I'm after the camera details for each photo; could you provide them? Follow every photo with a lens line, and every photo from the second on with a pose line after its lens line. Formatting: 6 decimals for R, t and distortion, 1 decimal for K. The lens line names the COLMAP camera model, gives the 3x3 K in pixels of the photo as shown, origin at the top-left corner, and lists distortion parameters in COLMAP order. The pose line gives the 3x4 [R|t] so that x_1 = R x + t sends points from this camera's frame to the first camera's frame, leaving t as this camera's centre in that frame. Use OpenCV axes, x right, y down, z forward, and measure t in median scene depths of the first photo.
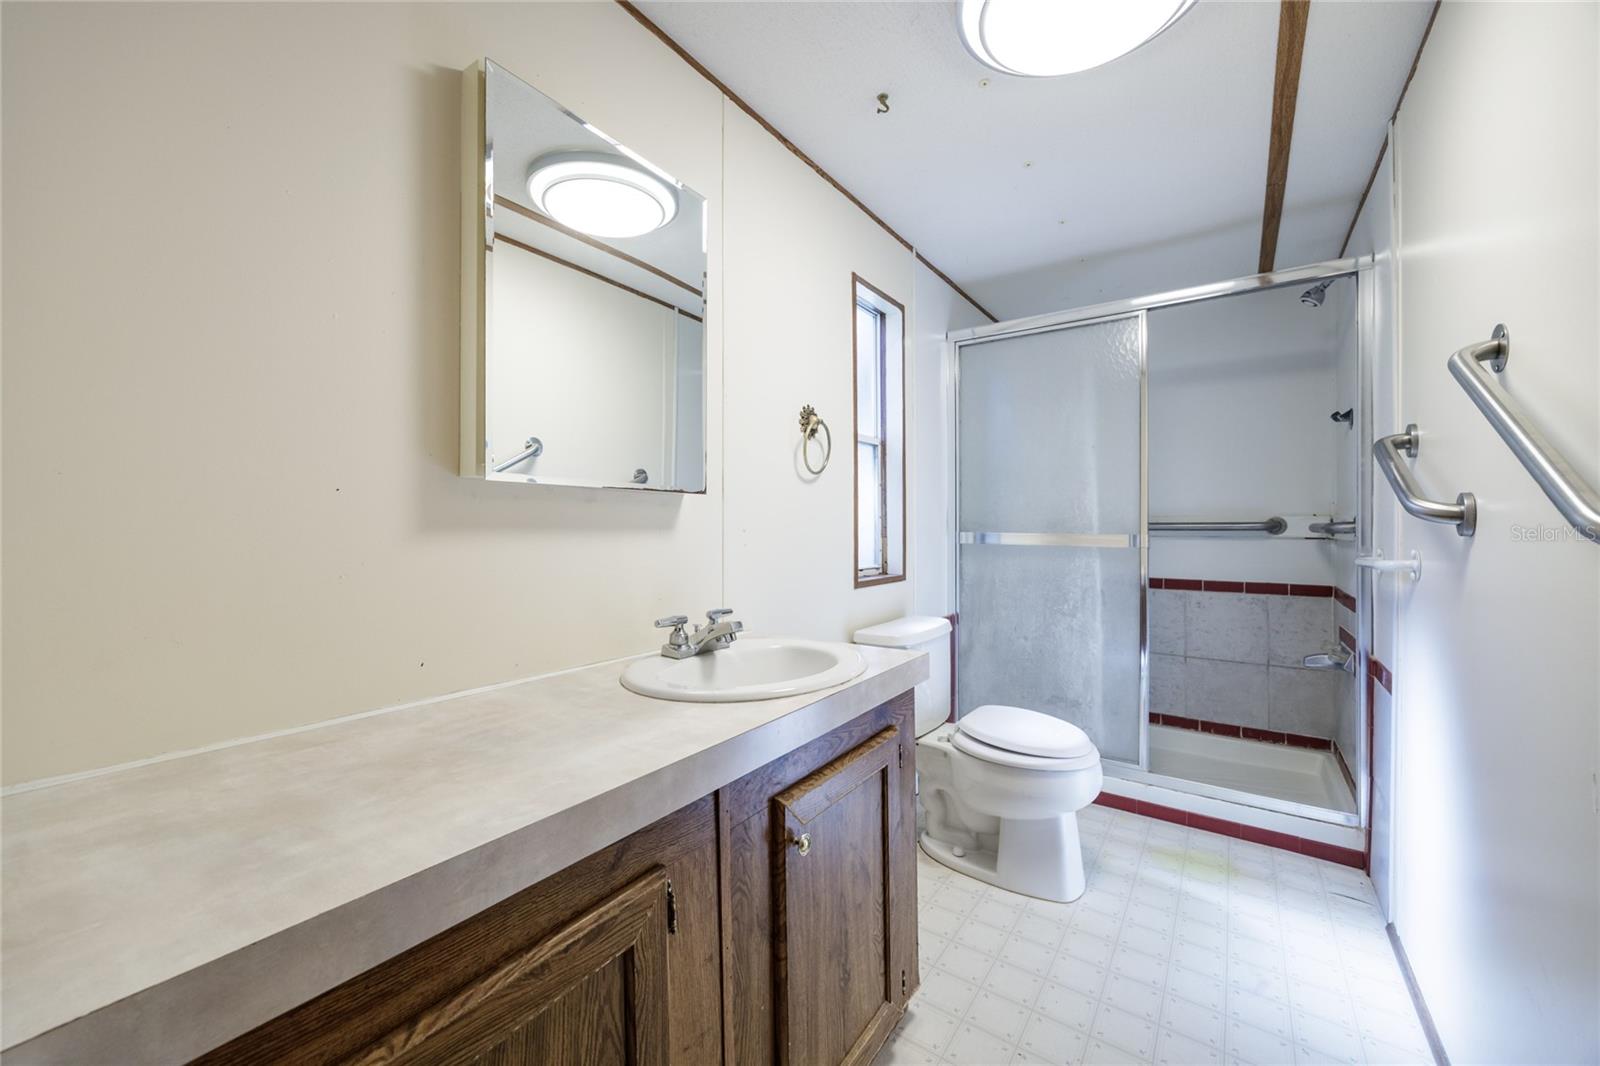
lens RADIAL K [[613.6, 0, 808.9], [0, 613.6, 517.8], [0, 0, 1]] dist [-0.001342, -0.000455]
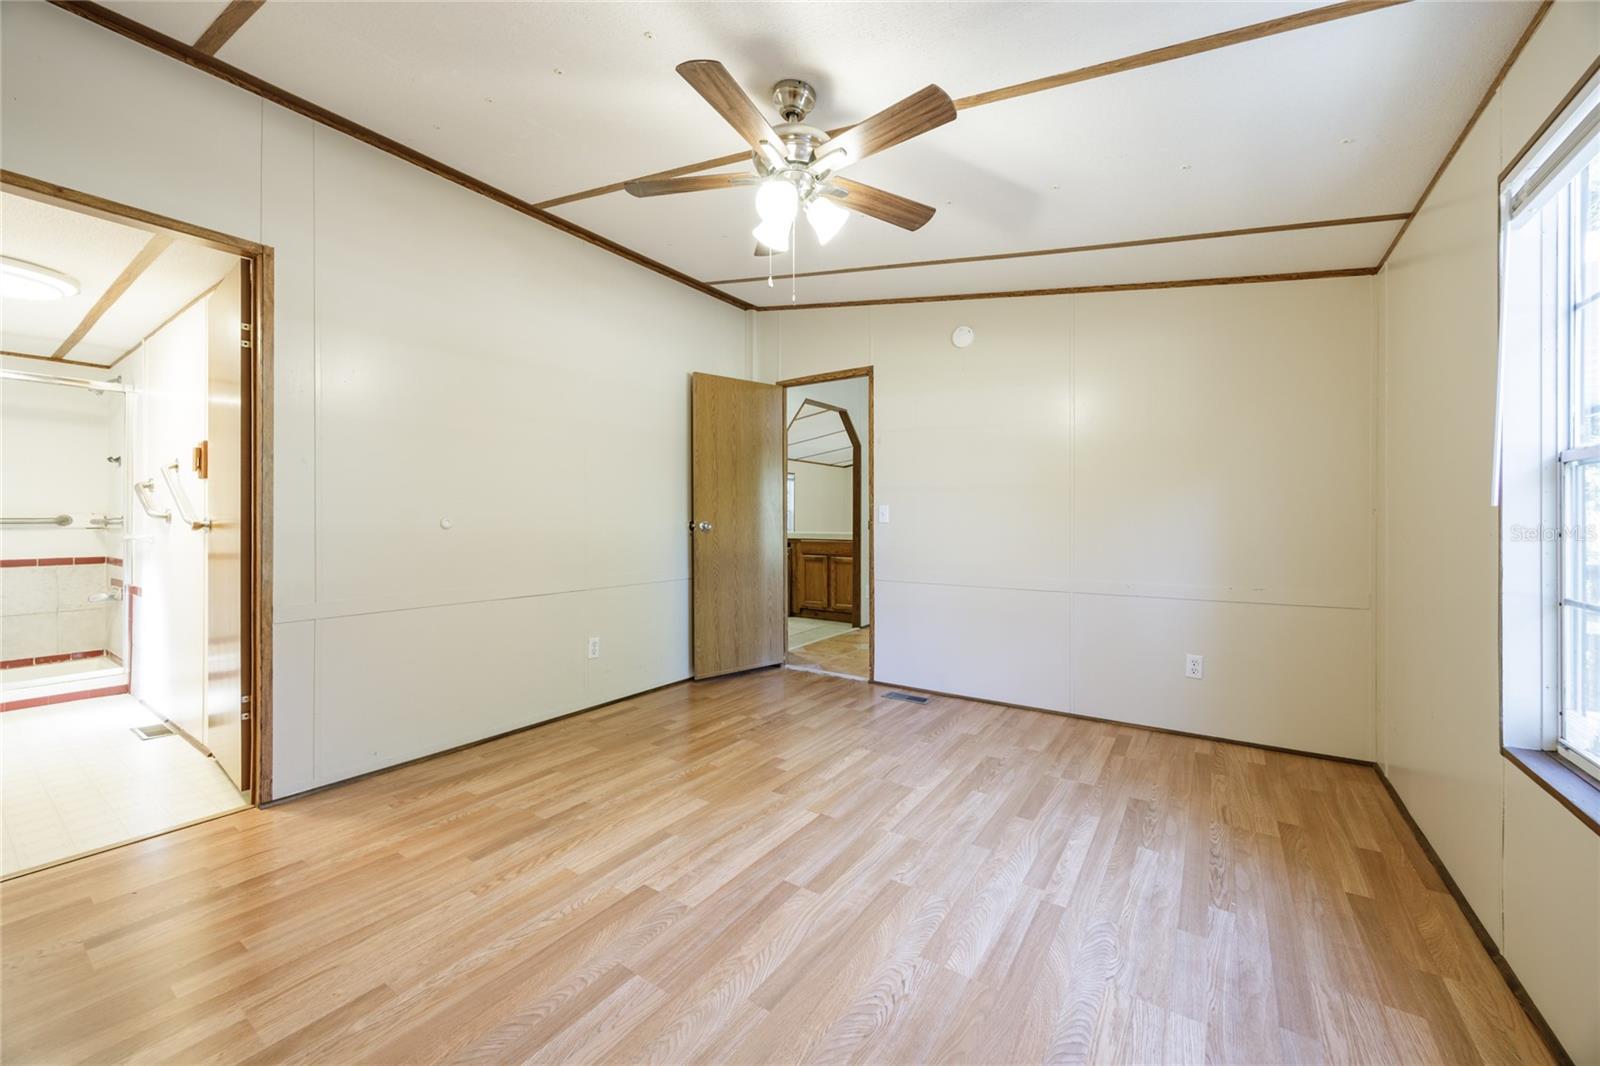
lens RADIAL K [[621.9, 0, 807.0], [0, 621.9, 504.0], [0, 0, 1]] dist [-0.002878, 0.000173]
pose [[-0.005553, 0.005151, 0.999971, -1.081983], [0.000886, 0.999986, -0.005146, -0.025992], [-0.999984, 0.000858, -0.005558, -1.154152]]
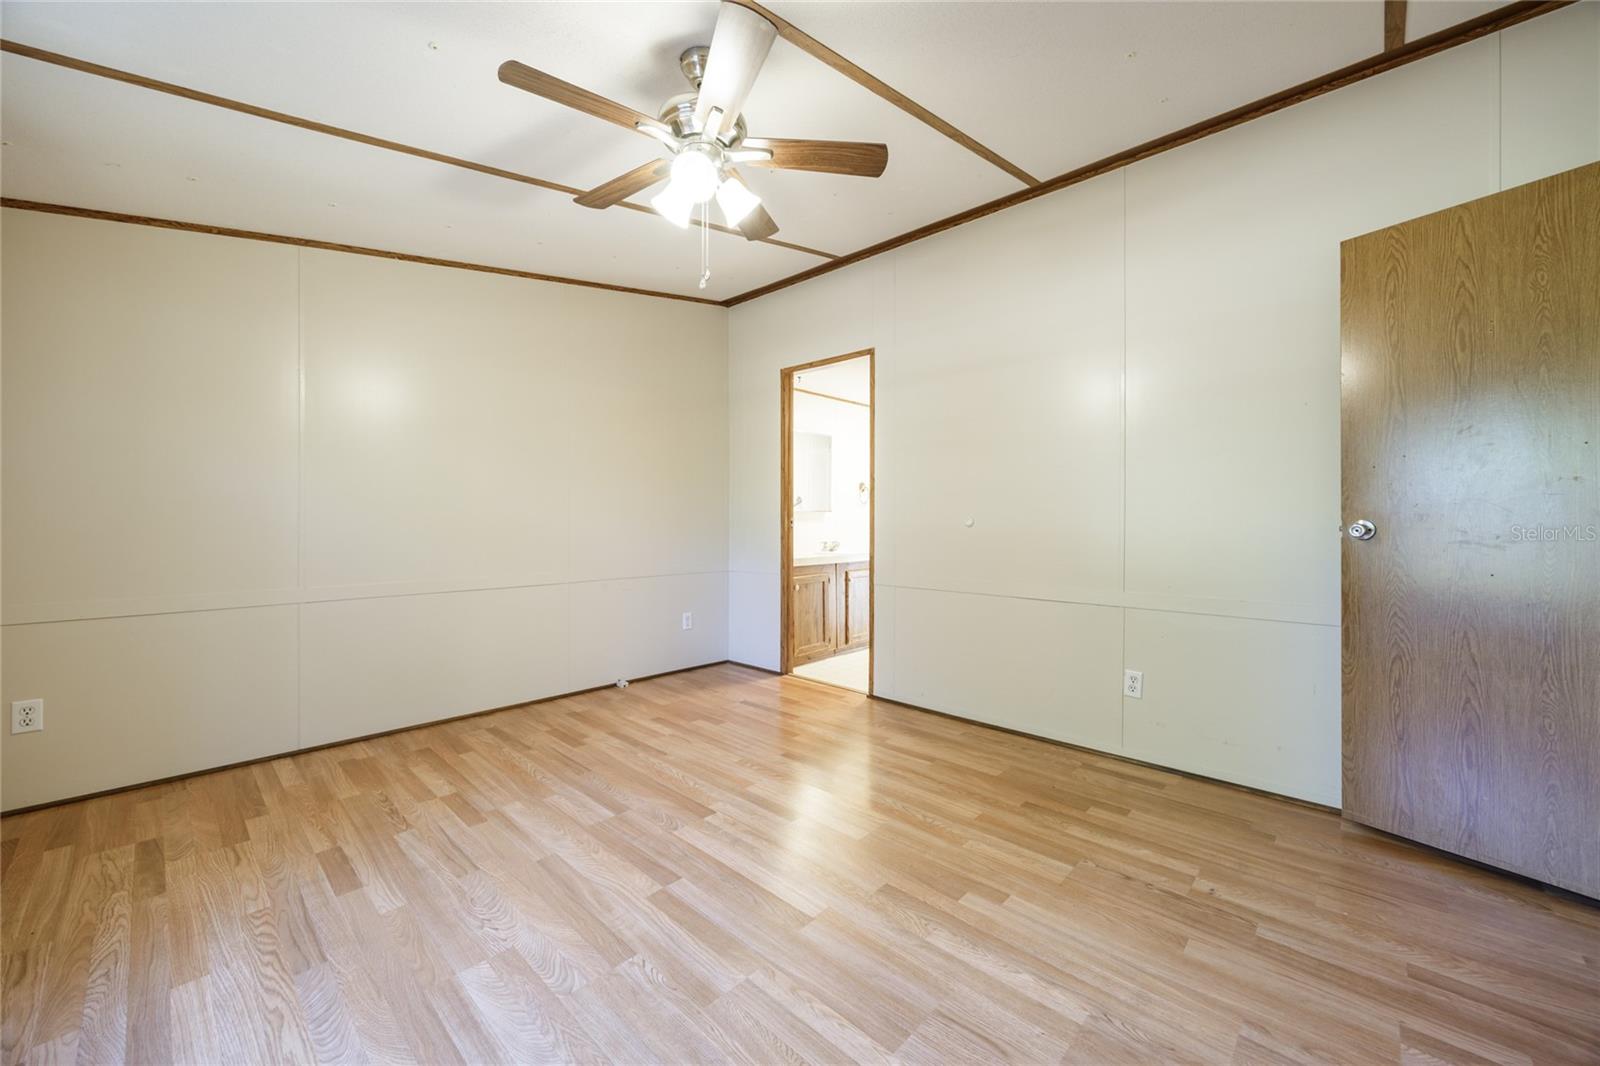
lens RADIAL K [[621.9, 0, 807.0], [0, 621.9, 504.0], [0, 0, 1]] dist [-0.002878, 0.000173]
pose [[0.985625, -0.024128, -0.167215, 0.246240], [0.019338, 0.999356, -0.030219, 0.007382], [0.167836, 0.026551, 0.985457, -2.050675]]
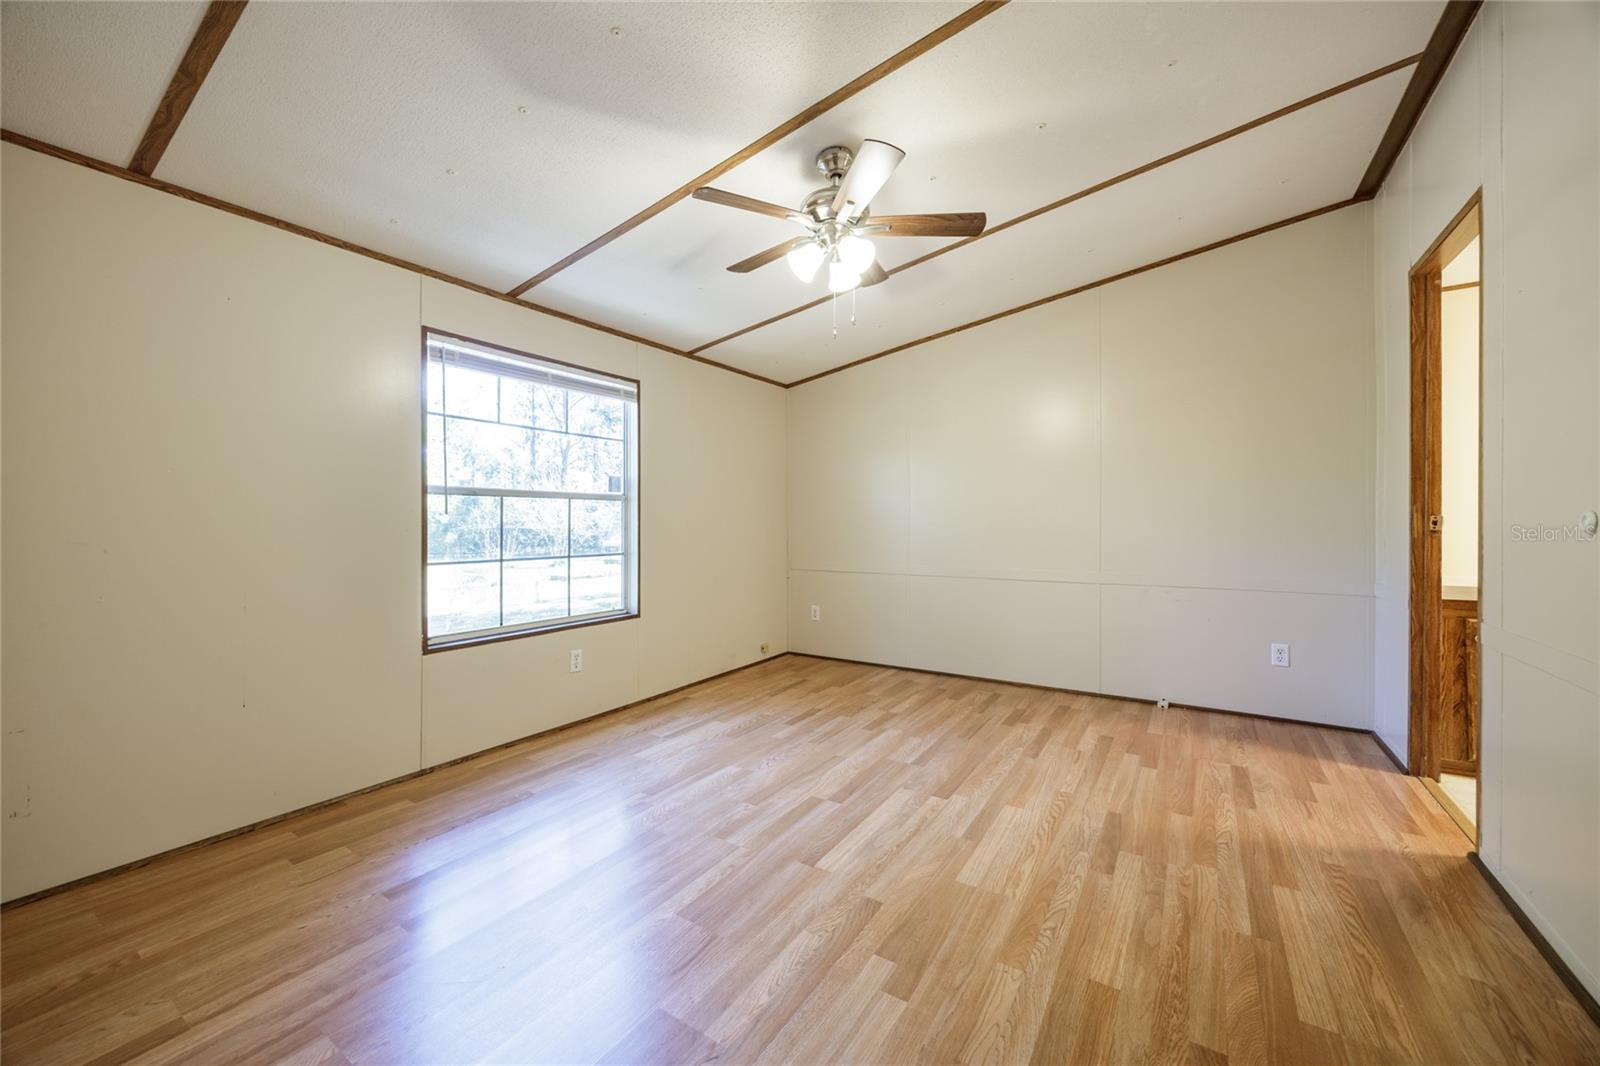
lens RADIAL K [[602.2, 0, 785.2], [0, 602.2, 529.7], [0, 0, 1]] dist [-0.001566, -0.000129]
pose [[-0.006679, -0.007436, -0.999950, 1.069612], [0.003845, 0.999965, -0.007462, 0.021018], [0.999970, -0.003895, -0.006650, -1.222277]]
